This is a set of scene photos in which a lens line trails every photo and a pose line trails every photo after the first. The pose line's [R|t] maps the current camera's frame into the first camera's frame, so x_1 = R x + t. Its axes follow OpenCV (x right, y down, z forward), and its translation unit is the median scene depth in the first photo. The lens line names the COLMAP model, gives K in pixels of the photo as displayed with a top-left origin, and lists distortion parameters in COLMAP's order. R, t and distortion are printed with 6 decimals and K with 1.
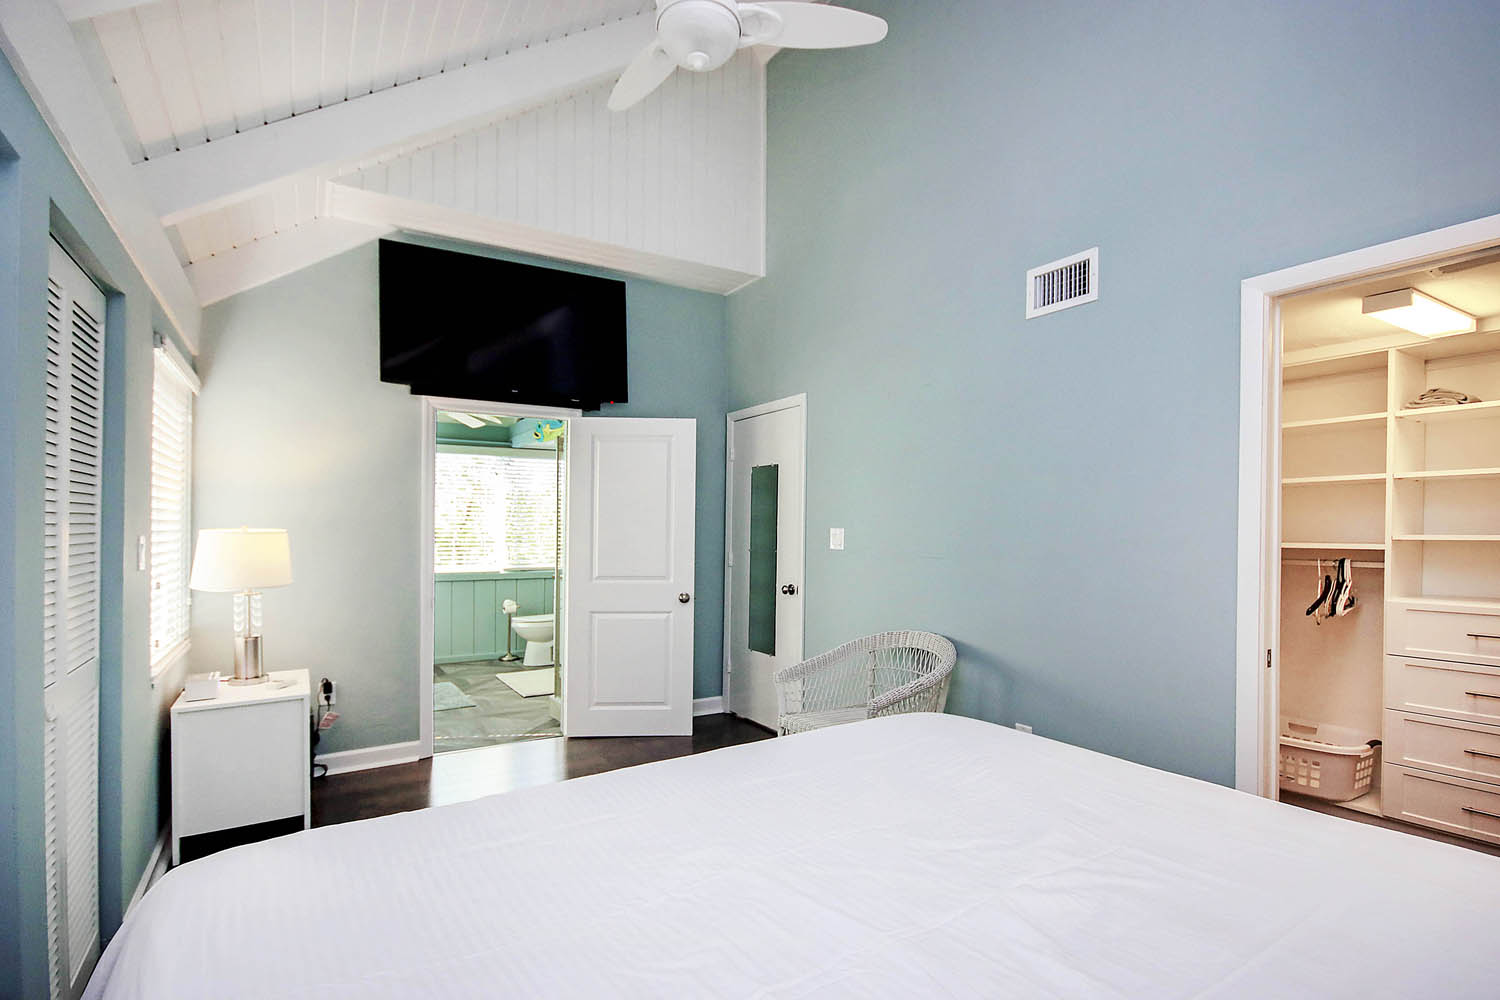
lens RADIAL K [[699.2, 0, 757.4], [0, 699.2, 525.1], [0, 0, 1]] dist [0.000899, -0.000069]
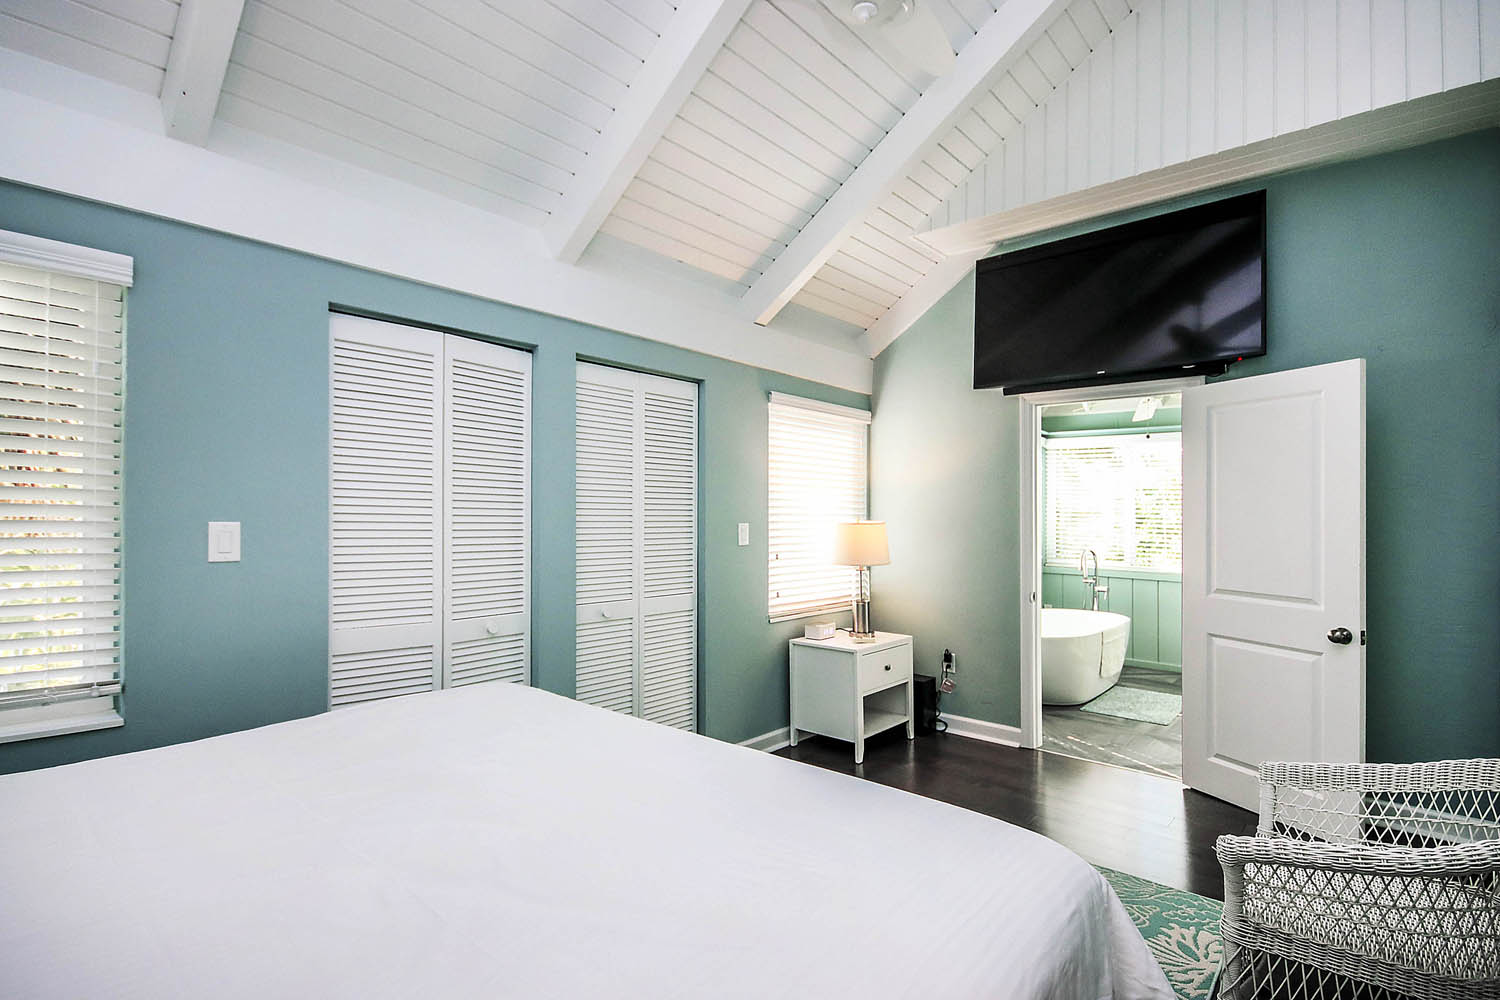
lens RADIAL K [[699.2, 0, 751.2], [0, 699.2, 505.8], [0, 0, 1]] dist [0.000899, -0.000069]
pose [[0.306409, -0.009833, -0.951849, 0.982103], [-0.009119, 0.999870, -0.013265, -0.007440], [0.951856, 0.012744, 0.306280, 0.788378]]
